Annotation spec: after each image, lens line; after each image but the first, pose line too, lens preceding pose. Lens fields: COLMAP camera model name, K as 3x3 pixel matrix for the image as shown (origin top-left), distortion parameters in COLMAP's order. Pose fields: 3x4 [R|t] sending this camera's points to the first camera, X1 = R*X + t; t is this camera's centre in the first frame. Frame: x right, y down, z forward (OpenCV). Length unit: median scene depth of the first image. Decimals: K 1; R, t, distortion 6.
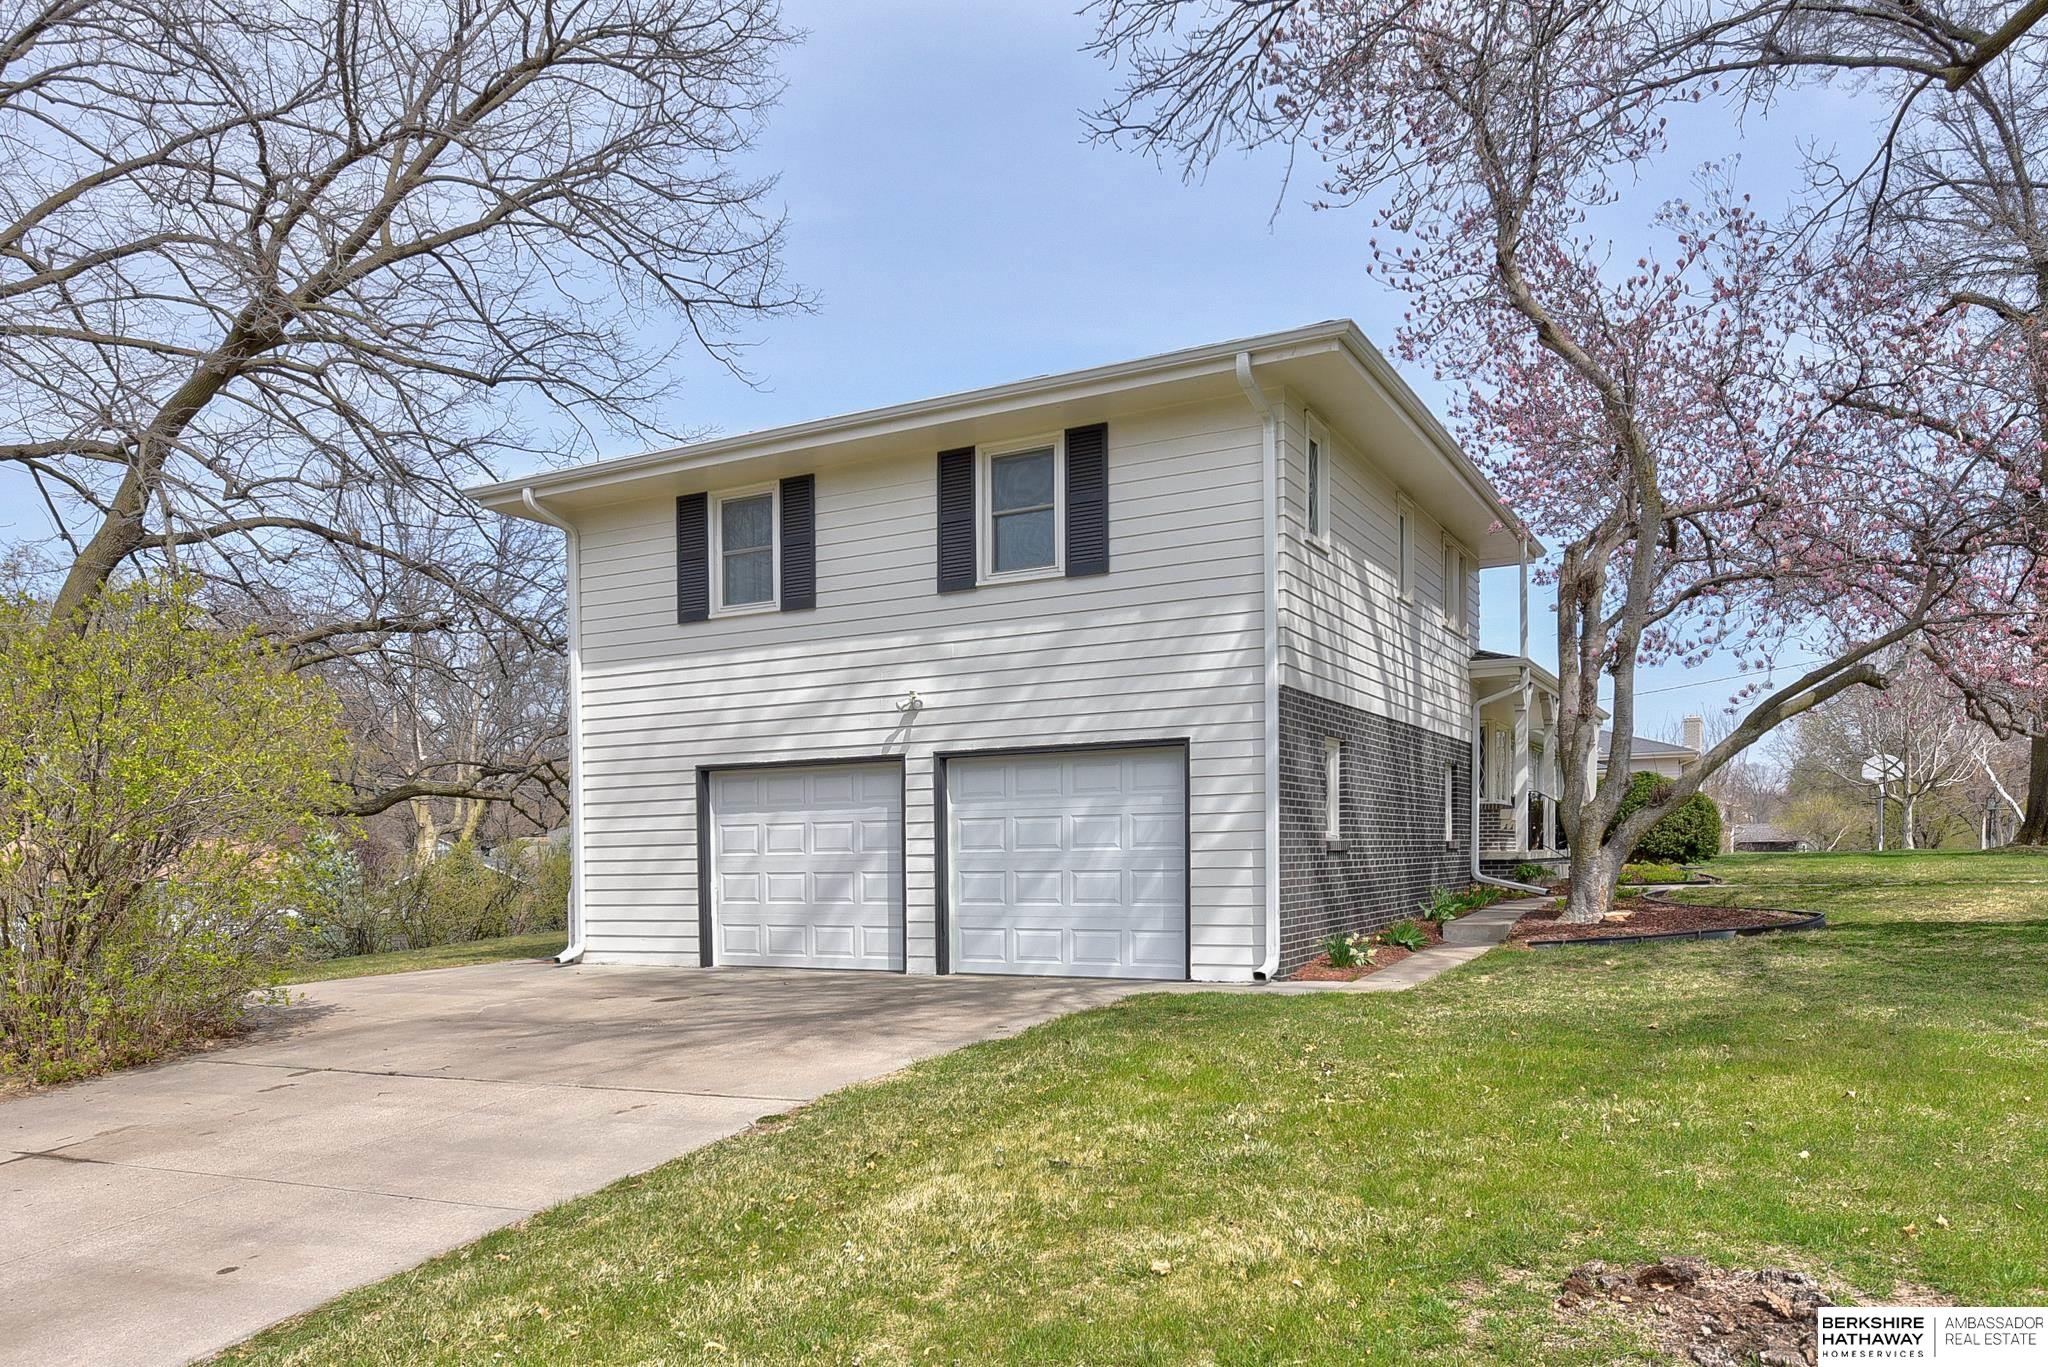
lens RADIAL K [[1462.1, 0, 1009.0], [0, 1462.1, 858.4], [0, 0, 1]] dist [0.007278, -0.001361]
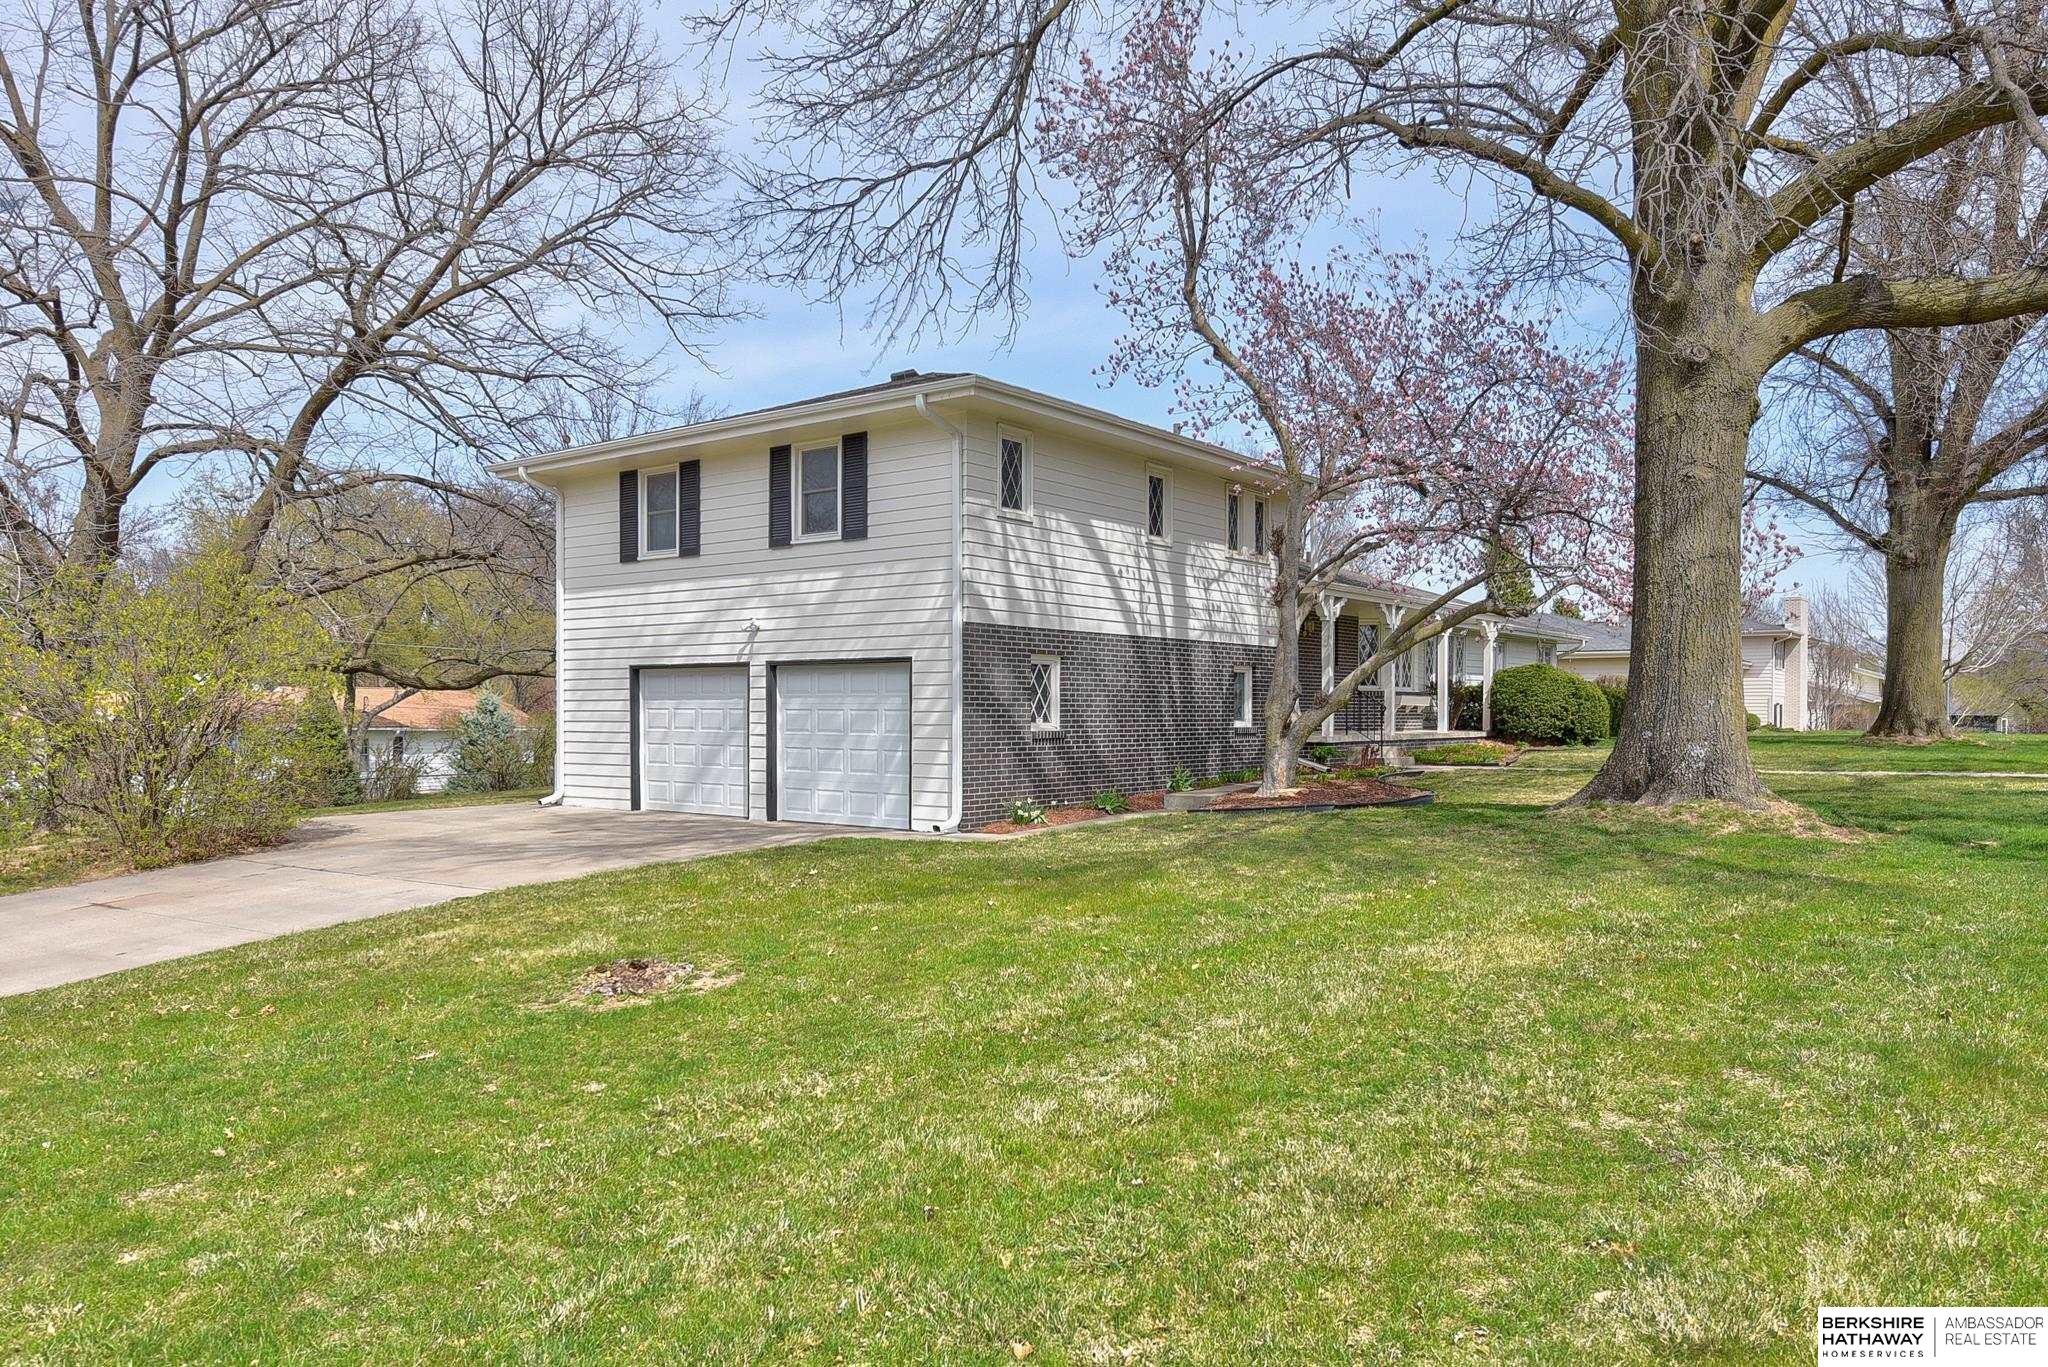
lens RADIAL K [[1442.1, 0, 1027.1], [0, 1442.1, 692.4], [0, 0, 1]] dist [0.005618, -0.000358]
pose [[0.986532, 0.016322, -0.162754, 0.400718], [-0.018437, 0.999764, -0.011492, -0.030394], [0.162528, 0.014338, 0.986600, -0.303497]]
